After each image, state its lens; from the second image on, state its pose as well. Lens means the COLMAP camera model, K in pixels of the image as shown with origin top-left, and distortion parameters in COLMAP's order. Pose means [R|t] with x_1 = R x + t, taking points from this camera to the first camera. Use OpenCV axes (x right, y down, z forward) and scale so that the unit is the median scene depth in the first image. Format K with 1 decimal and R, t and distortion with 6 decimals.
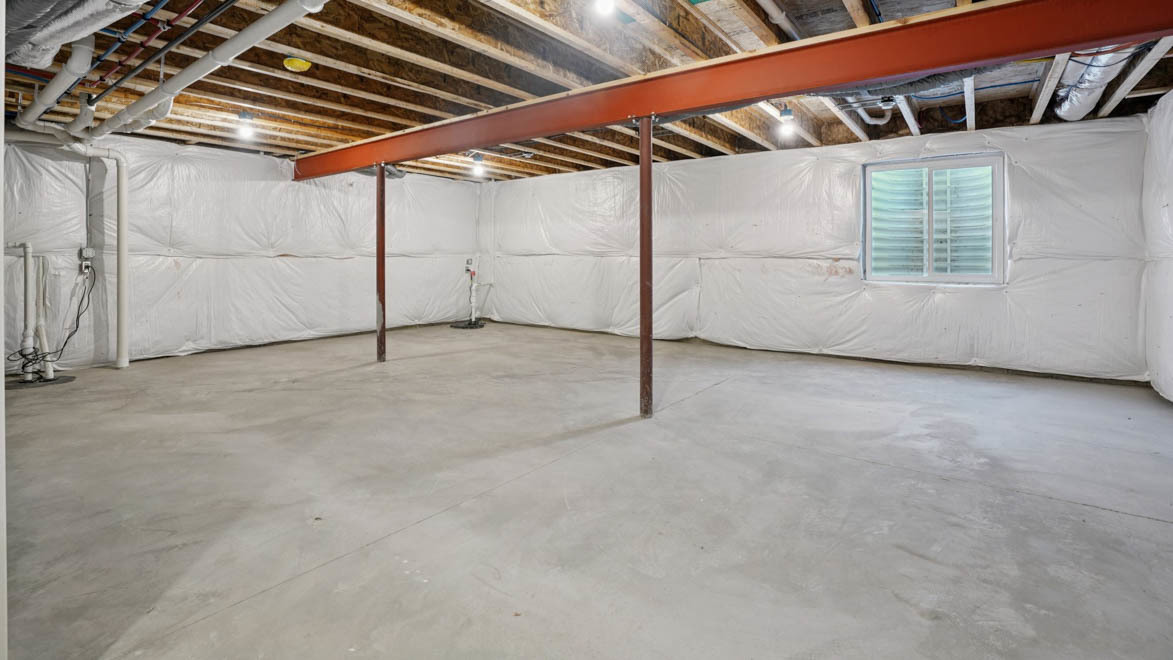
lens RADIAL K [[538.0, 0, 601.9], [0, 538.0, 327.6], [0, 0, 1]] dist [-0.038442, 0.000813]
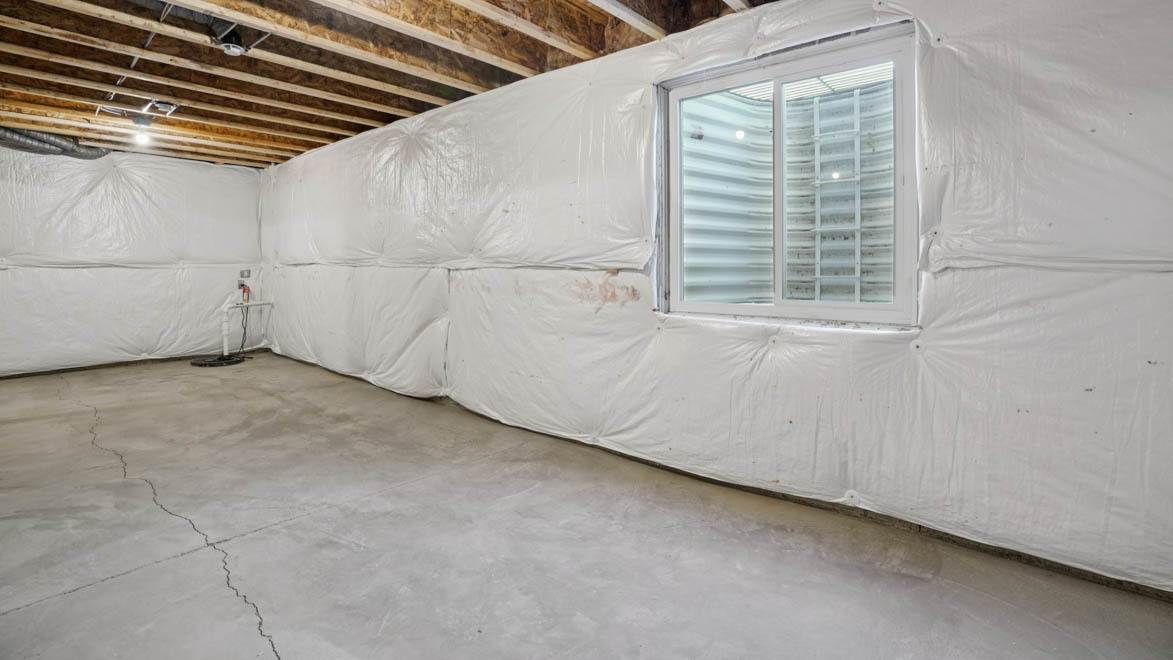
lens RADIAL K [[538.0, 0, 601.9], [0, 538.0, 327.6], [0, 0, 1]] dist [-0.038442, 0.000813]
pose [[0.996430, 0.010427, -0.083777, 0.458984], [-0.011886, 0.999786, -0.016934, -0.061007], [0.083583, 0.017869, 0.996341, 0.460034]]
